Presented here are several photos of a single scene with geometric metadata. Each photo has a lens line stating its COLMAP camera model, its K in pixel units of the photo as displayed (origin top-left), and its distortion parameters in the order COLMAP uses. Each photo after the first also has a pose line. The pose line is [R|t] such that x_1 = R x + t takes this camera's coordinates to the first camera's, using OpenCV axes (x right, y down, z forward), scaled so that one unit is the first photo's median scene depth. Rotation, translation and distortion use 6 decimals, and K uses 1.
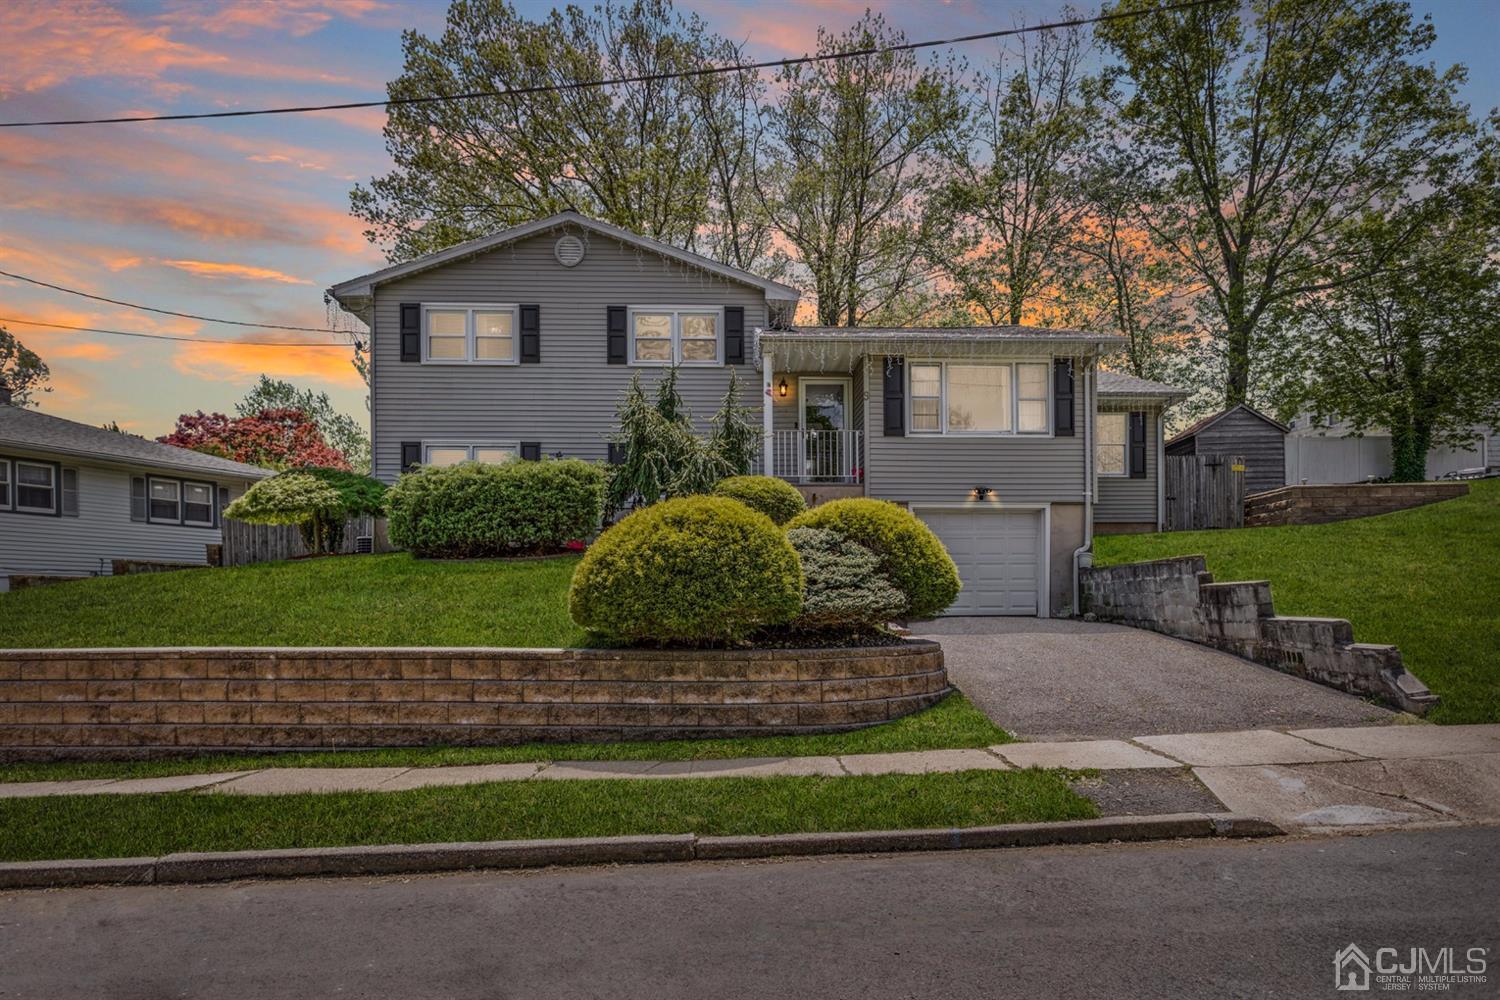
lens RADIAL K [[875.6, 0, 752.1], [0, 875.6, 610.7], [0, 0, 1]] dist [-0.002365, -0.000144]
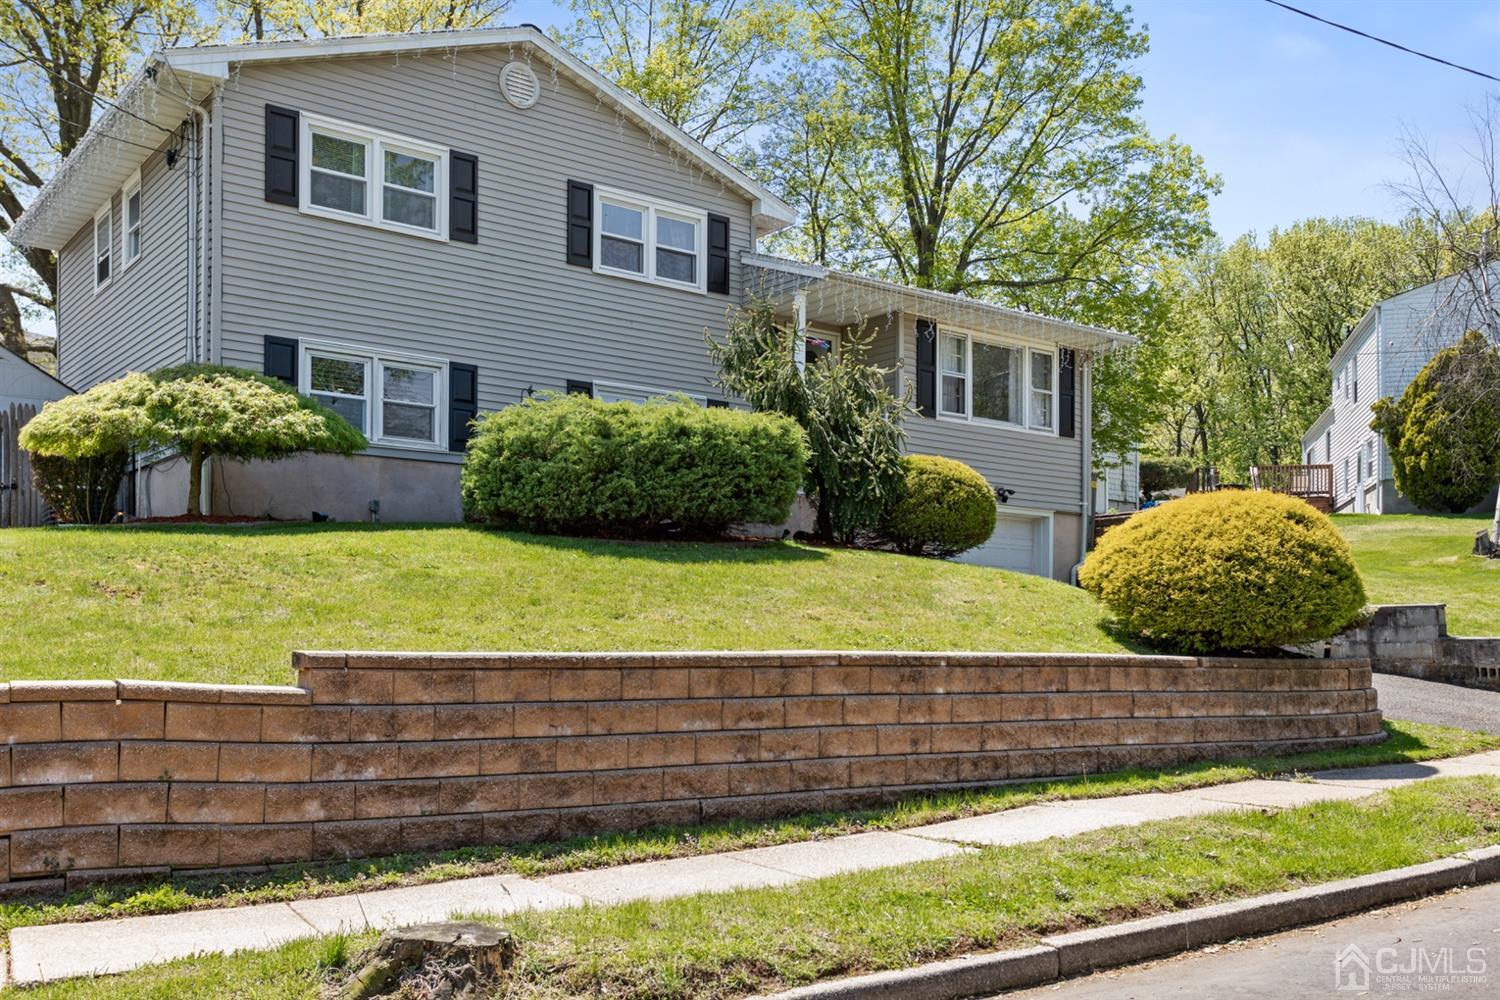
lens RADIAL K [[1302.6, 0, 748.8], [0, 1302.6, 634.1], [0, 0, 1]] dist [0.010734, 0.004648]
pose [[0.834559, 0.015600, 0.550697, -1.293862], [-0.008357, 0.999842, -0.015659, 0.046397], [-0.550855, 0.008466, 0.834558, 0.162503]]
